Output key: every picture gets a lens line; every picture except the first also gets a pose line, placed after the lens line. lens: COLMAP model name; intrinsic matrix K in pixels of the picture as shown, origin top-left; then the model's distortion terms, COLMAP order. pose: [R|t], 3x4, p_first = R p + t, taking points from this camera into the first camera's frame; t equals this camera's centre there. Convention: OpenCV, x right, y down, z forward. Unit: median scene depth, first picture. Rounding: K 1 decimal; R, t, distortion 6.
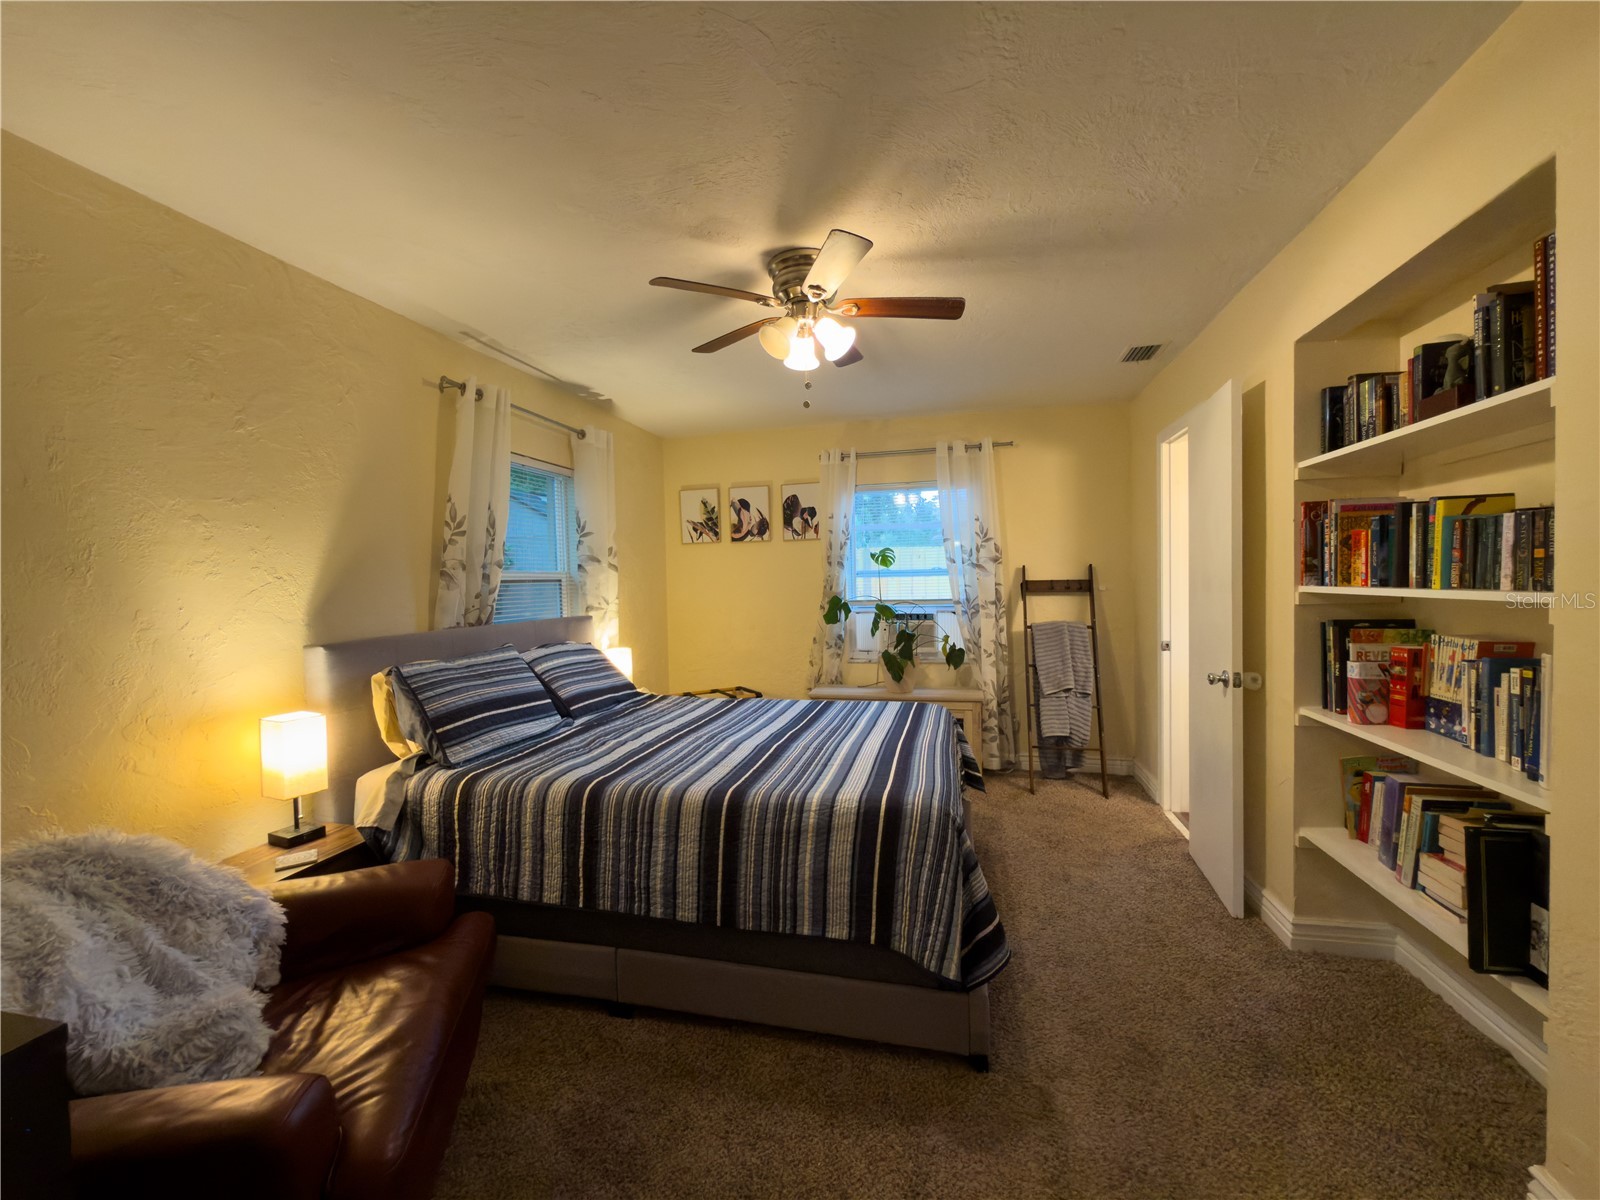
lens RADIAL K [[634.7, 0, 802.8], [0, 634.7, 600.0], [0, 0, 1]] dist [-0.001218, -0.000167]
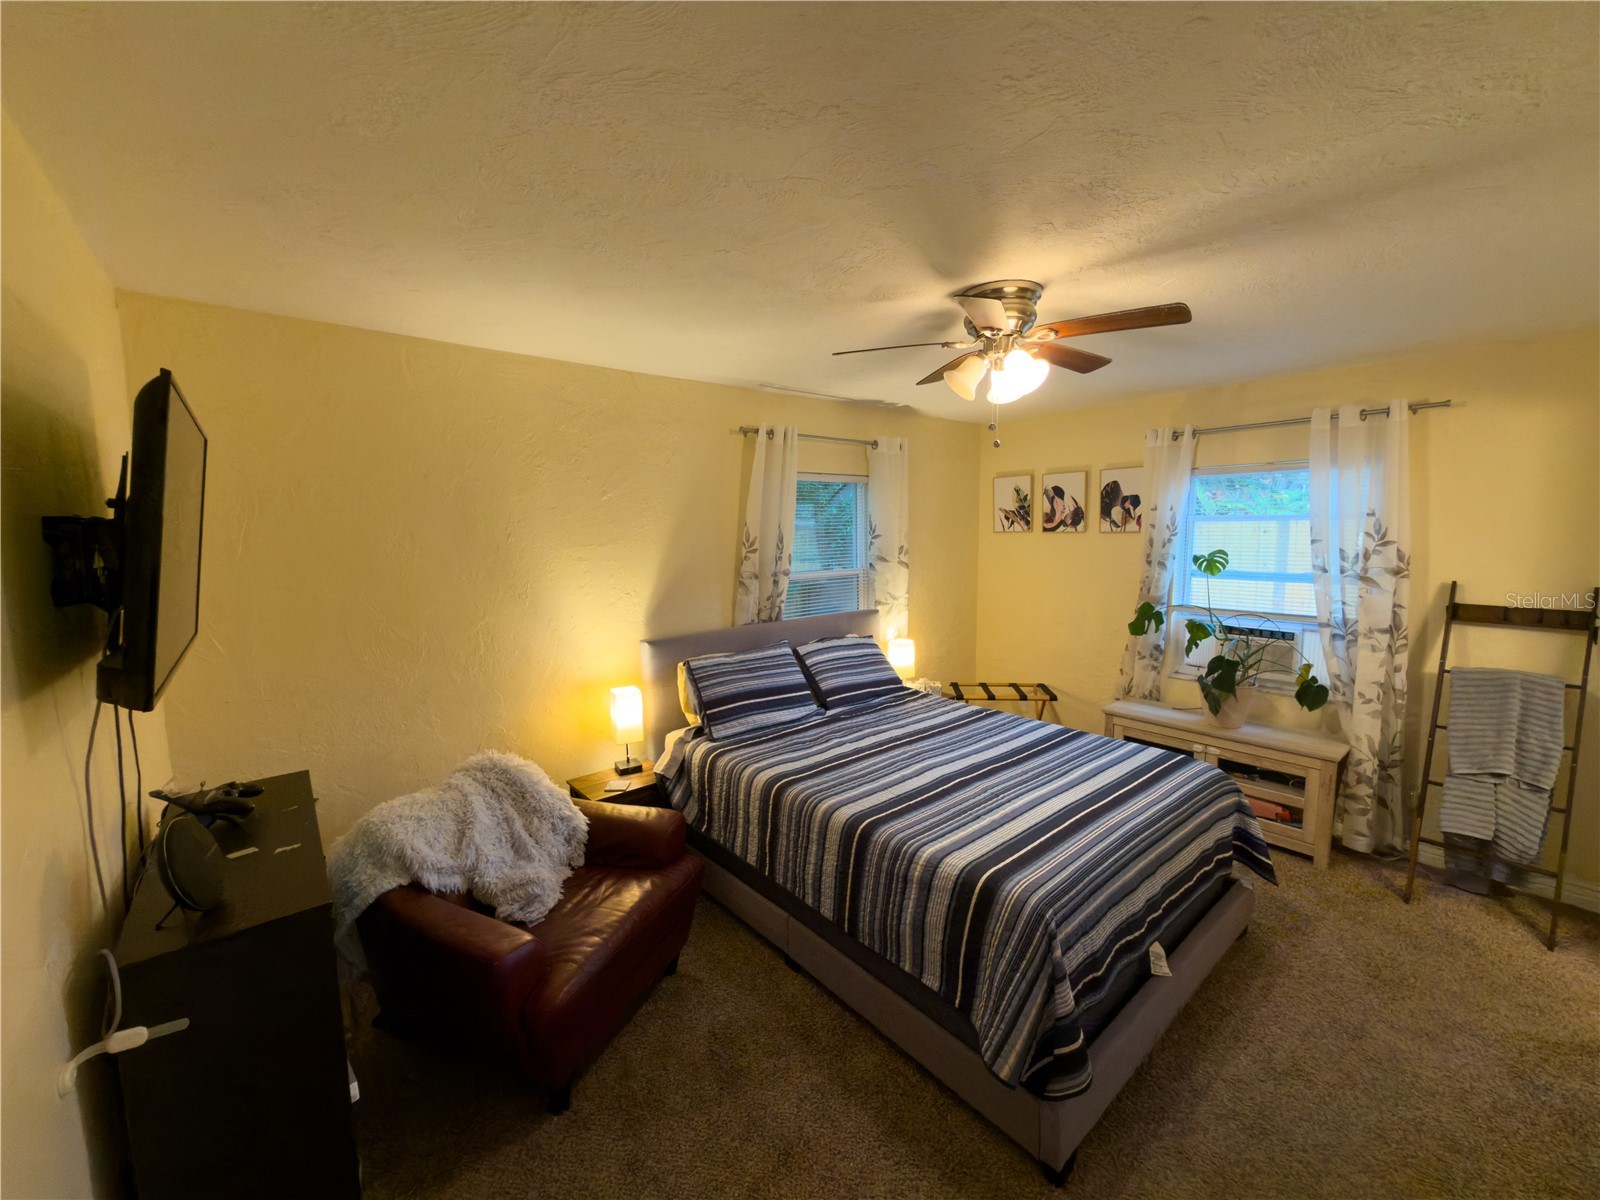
lens RADIAL K [[634.7, 0, 802.8], [0, 634.7, 600.0], [0, 0, 1]] dist [-0.001218, -0.000167]
pose [[0.804074, 0.077537, -0.589452, 0.296851], [-0.022435, 0.994710, 0.100242, -0.138950], [0.594106, -0.067378, 0.801560, 0.040609]]
